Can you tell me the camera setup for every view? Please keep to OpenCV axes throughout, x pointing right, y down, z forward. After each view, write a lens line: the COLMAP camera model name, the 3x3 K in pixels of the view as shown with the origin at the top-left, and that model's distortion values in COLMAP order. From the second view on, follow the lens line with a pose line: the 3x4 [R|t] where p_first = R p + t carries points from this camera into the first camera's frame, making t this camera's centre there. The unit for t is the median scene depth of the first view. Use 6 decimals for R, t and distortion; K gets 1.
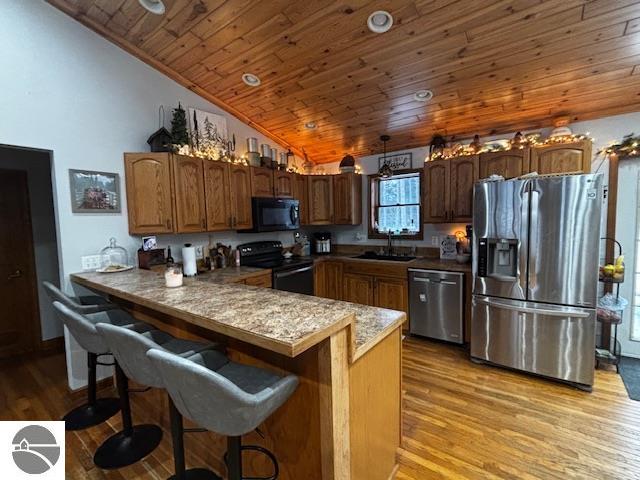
lens RADIAL K [[294.0, 0, 321.5], [0, 294.0, 238.7], [0, 0, 1]] dist [0.000221, 0.000533]
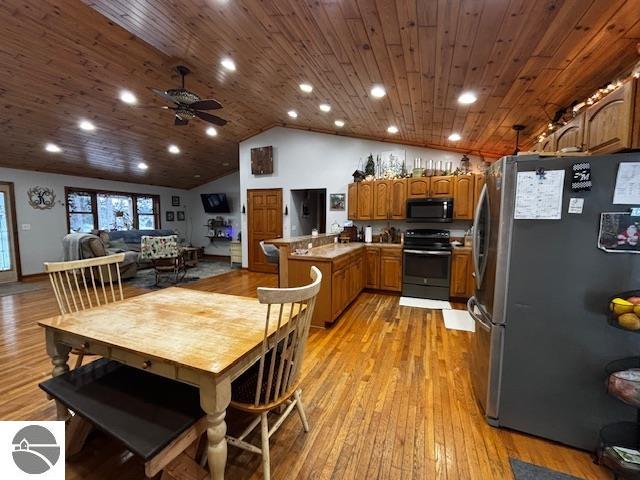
lens RADIAL K [[259.1, 0, 319.1], [0, 259.1, 240.6], [0, 0, 1]] dist [0.000183, -0.000192]
pose [[0.241613, 0.109872, -0.964133, 1.159335], [-0.076441, 0.992637, 0.093964, -0.021029], [0.967357, 0.050997, 0.248232, 0.264606]]
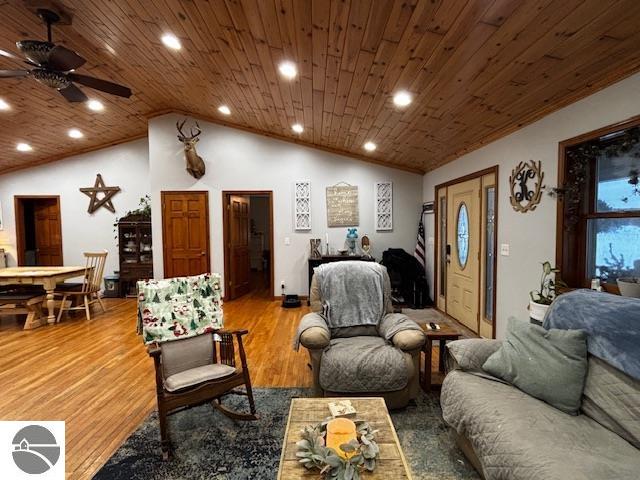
lens RADIAL K [[296.7, 0, 320.0], [0, 296.7, 240.0], [0, 0, 1]] dist [-0.000683, 0.000060]
pose [[-0.602245, -0.004249, 0.798300, -1.610819], [0.075411, 0.995211, 0.062188, 0.067909], [-0.794742, 0.097653, -0.599041, -0.157055]]
